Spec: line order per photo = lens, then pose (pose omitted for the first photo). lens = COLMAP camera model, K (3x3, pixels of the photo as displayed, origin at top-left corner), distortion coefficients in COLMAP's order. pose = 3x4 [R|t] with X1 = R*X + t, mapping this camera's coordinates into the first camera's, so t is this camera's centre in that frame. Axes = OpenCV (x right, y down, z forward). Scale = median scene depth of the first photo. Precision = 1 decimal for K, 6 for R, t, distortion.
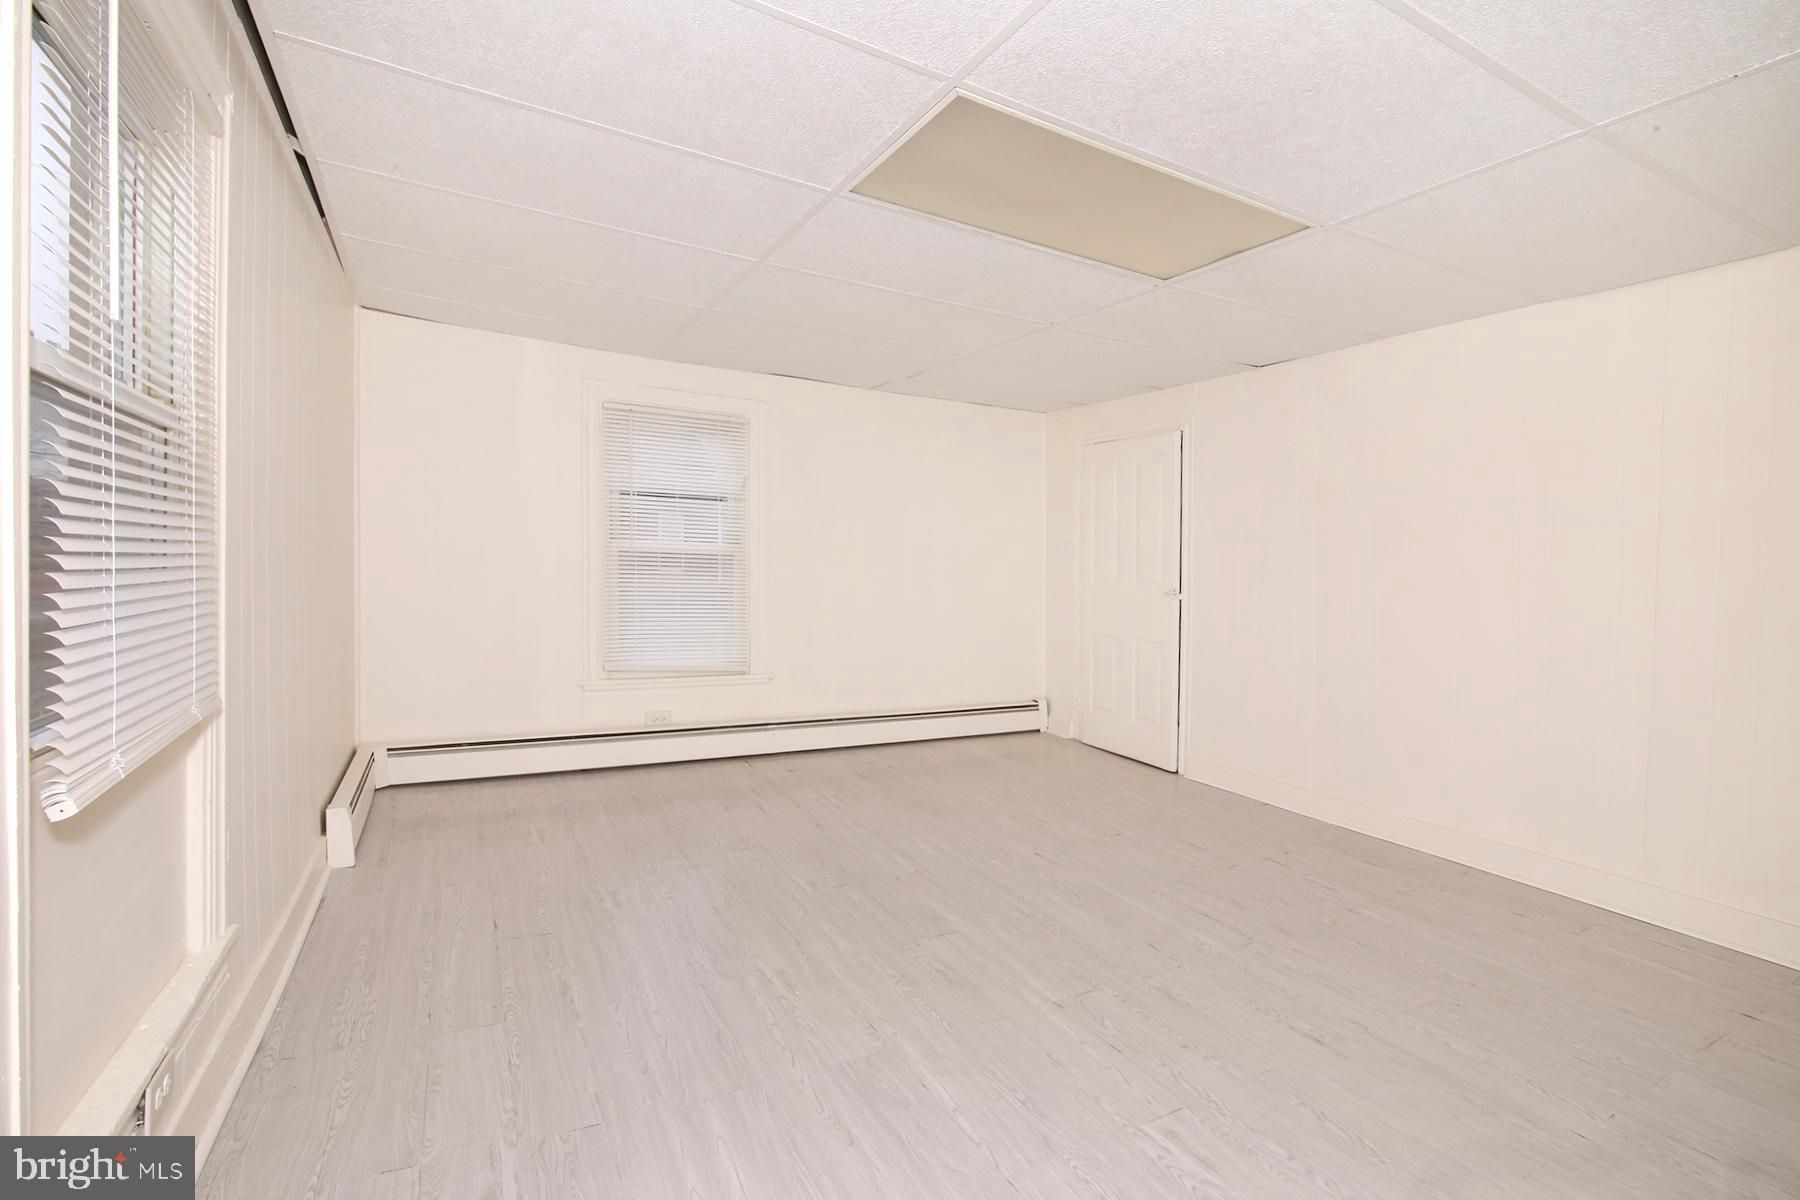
lens RADIAL K [[827.5, 0, 906.3], [0, 827.5, 599.2], [0, 0, 1]] dist [0.002183, -0.001744]
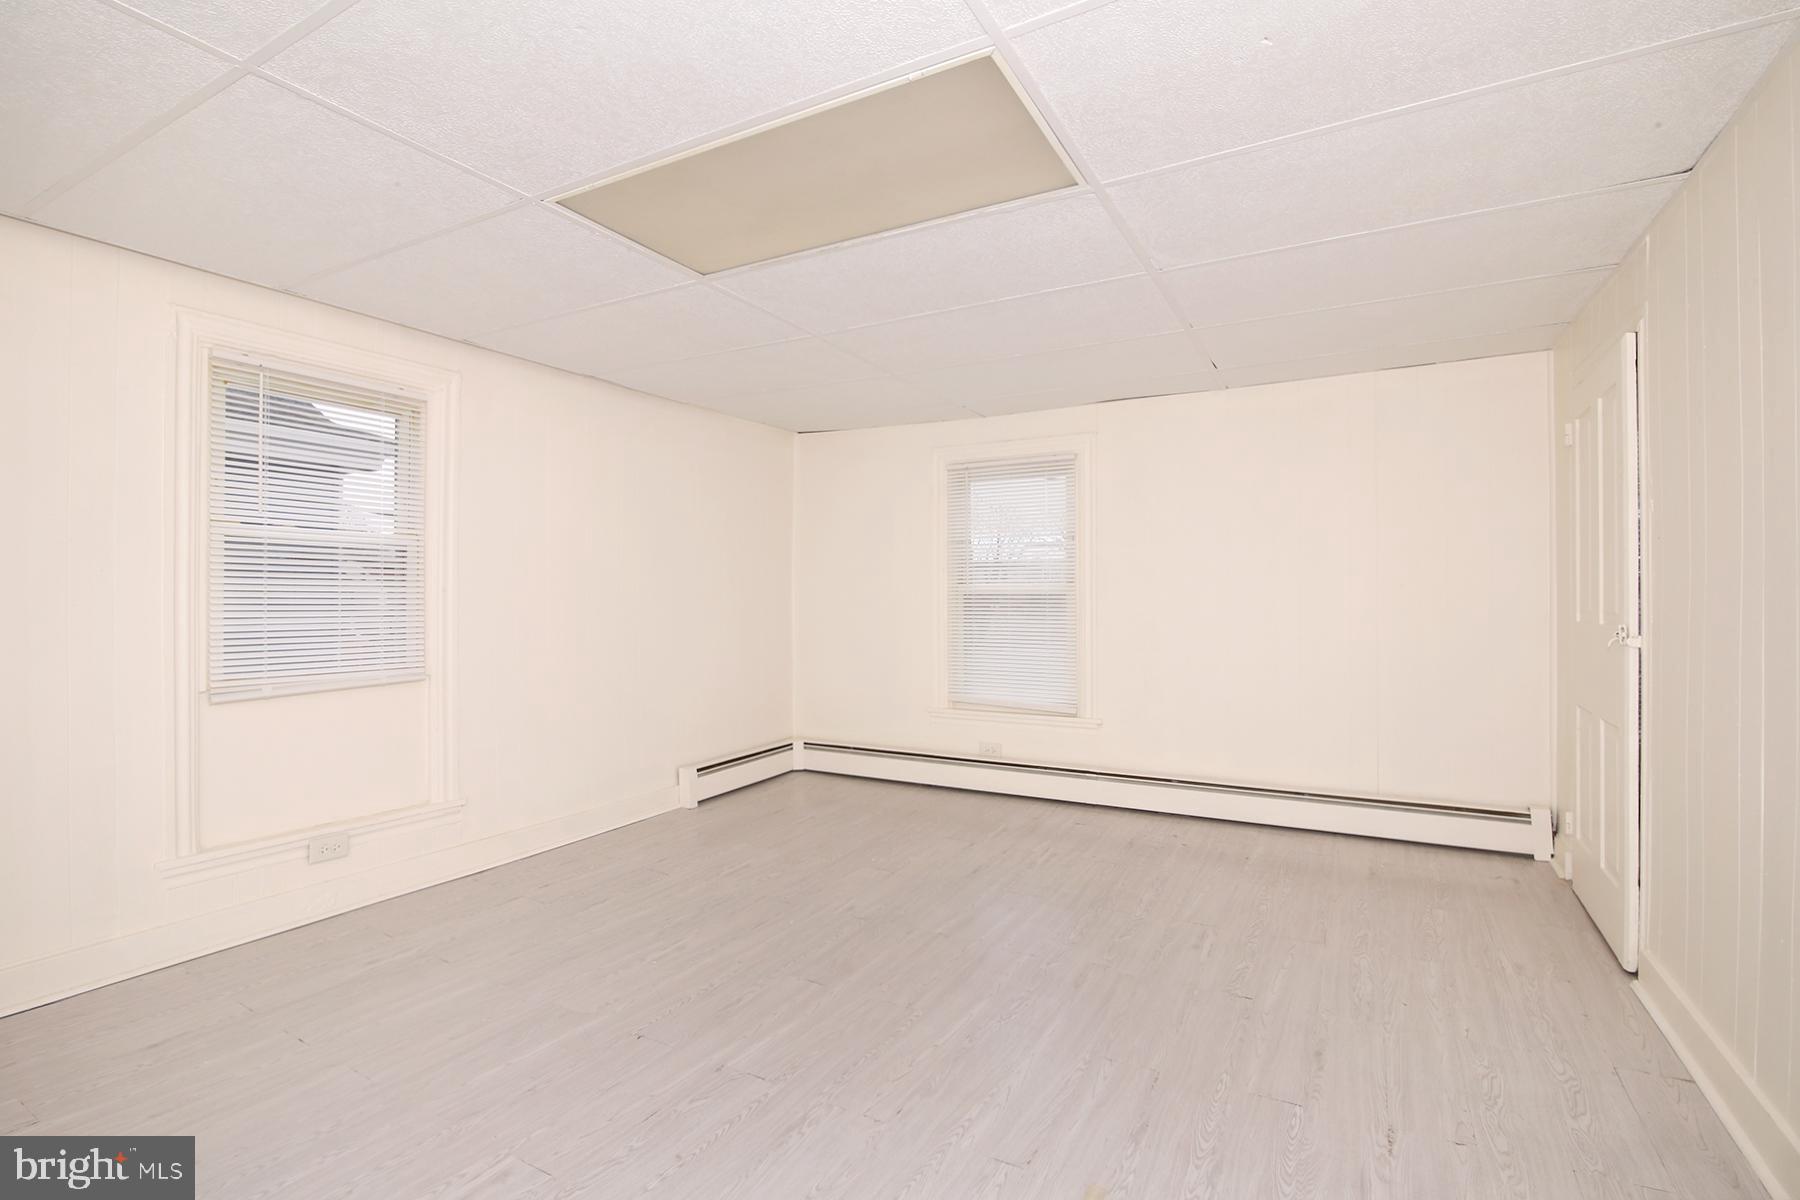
lens RADIAL K [[827.5, 0, 898.8], [0, 827.5, 604.2], [0, 0, 1]] dist [0.002183, -0.001744]
pose [[0.528473, -0.031341, -0.848371, 0.609828], [-0.014708, 0.998830, -0.046062, 0.008512], [0.848823, 0.036821, 0.527394, 0.373892]]
